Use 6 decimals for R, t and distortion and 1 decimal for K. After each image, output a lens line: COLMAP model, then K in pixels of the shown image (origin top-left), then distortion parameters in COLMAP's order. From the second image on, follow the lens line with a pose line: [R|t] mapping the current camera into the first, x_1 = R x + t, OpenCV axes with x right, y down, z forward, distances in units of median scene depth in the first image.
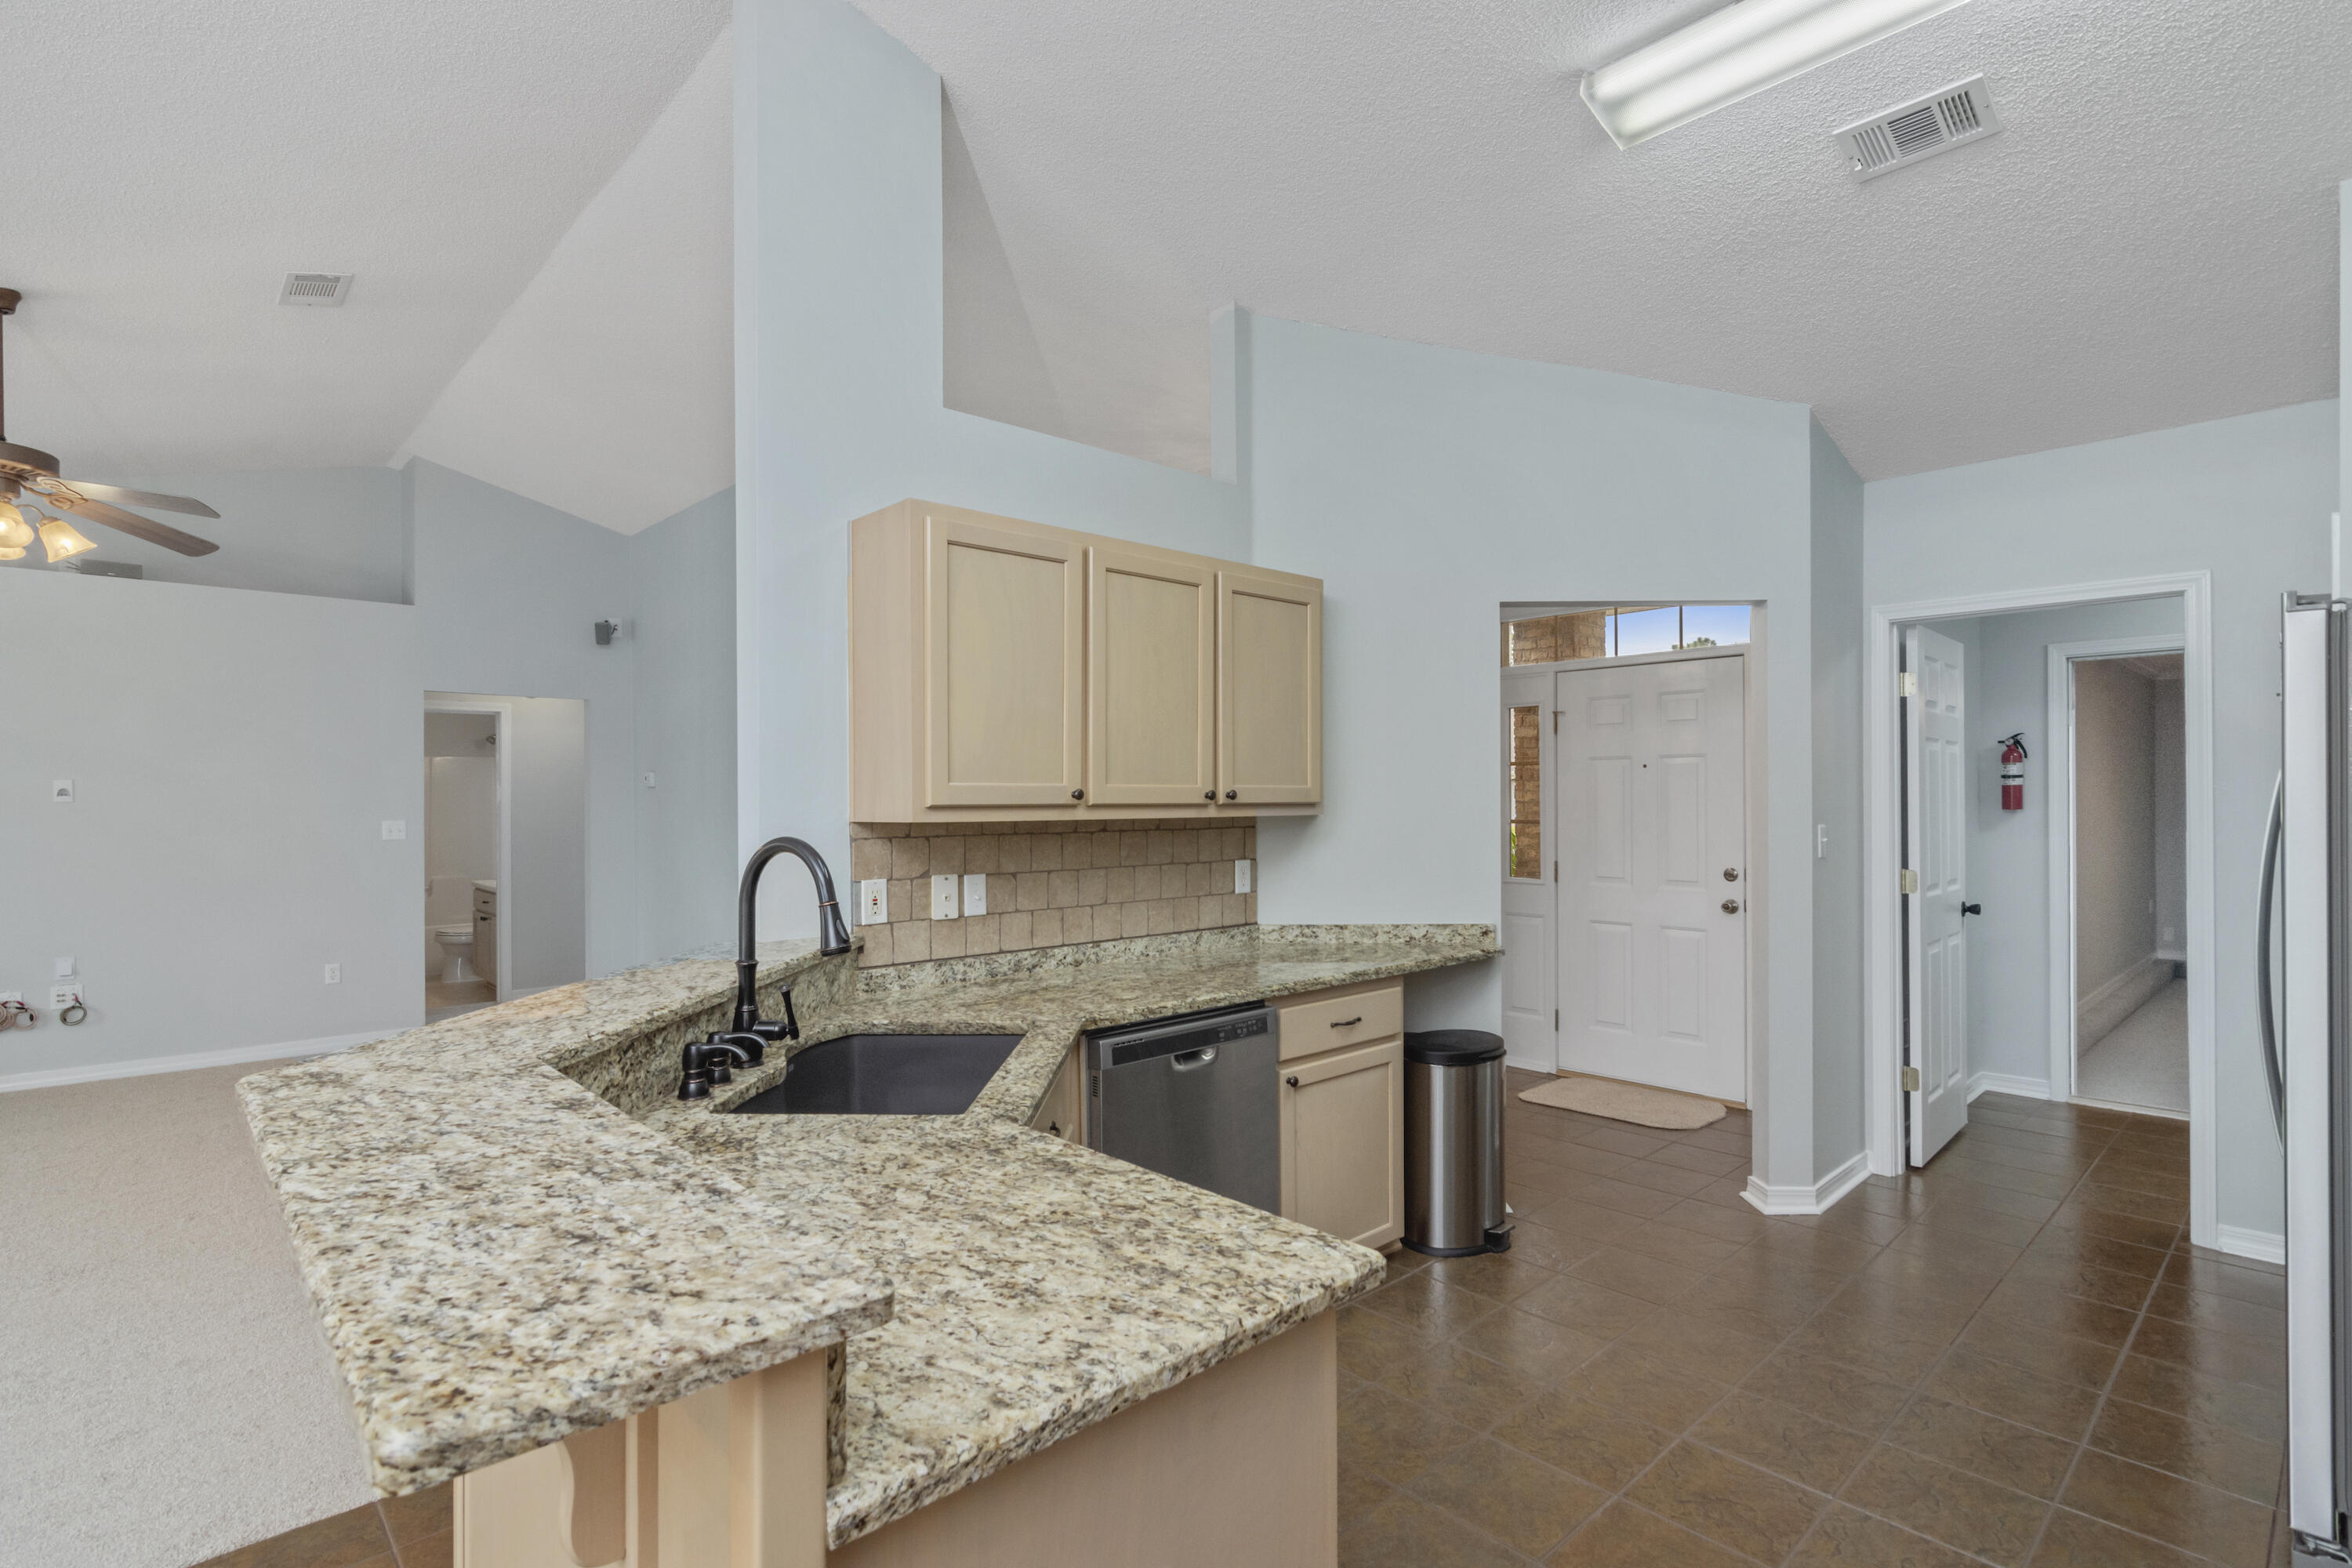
lens RADIAL K [[1125.1, 0, 1081.3], [0, 1125.1, 790.5], [0, 0, 1]] dist [-0.001552, -0.000458]
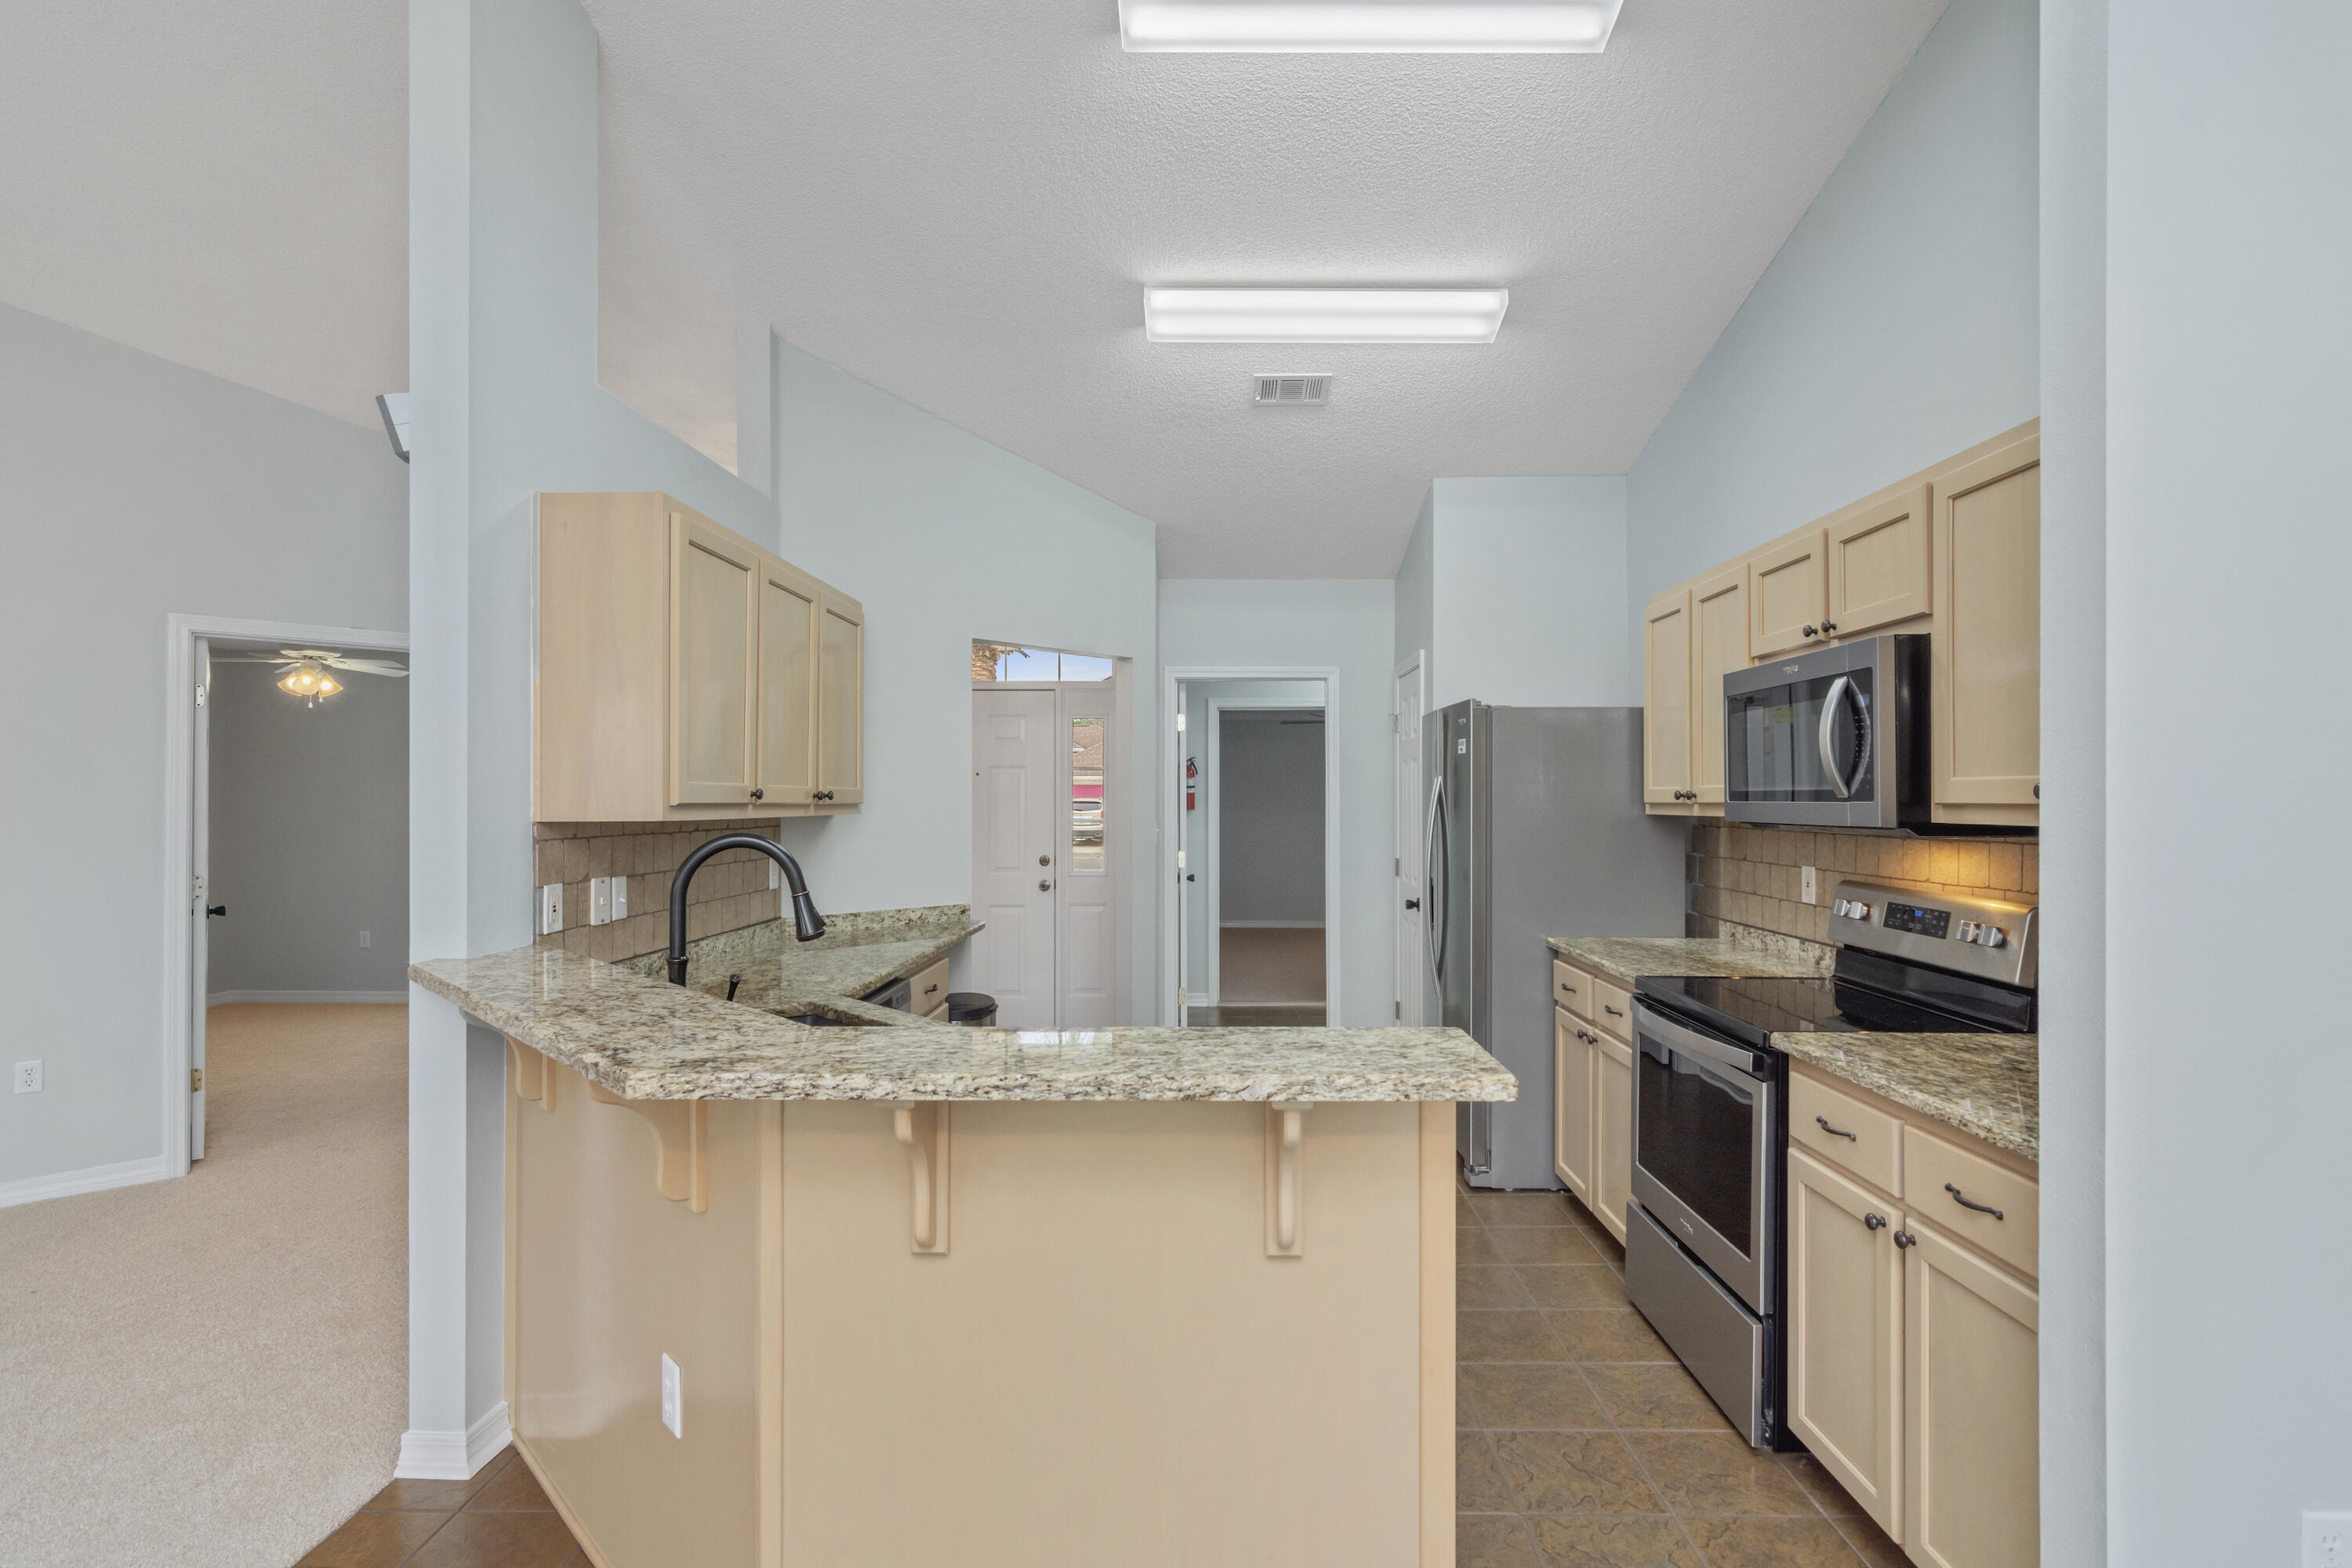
lens RADIAL K [[1166.1, 0, 1176.0], [0, 1166.1, 784.0], [0, 0, 1]] dist [-0.000551, 0.000042]
pose [[0.682687, 0.014557, 0.730566, -0.497031], [-0.008961, 0.999893, -0.011550, 0.003133], [-0.730656, 0.001338, 0.682745, -0.023005]]
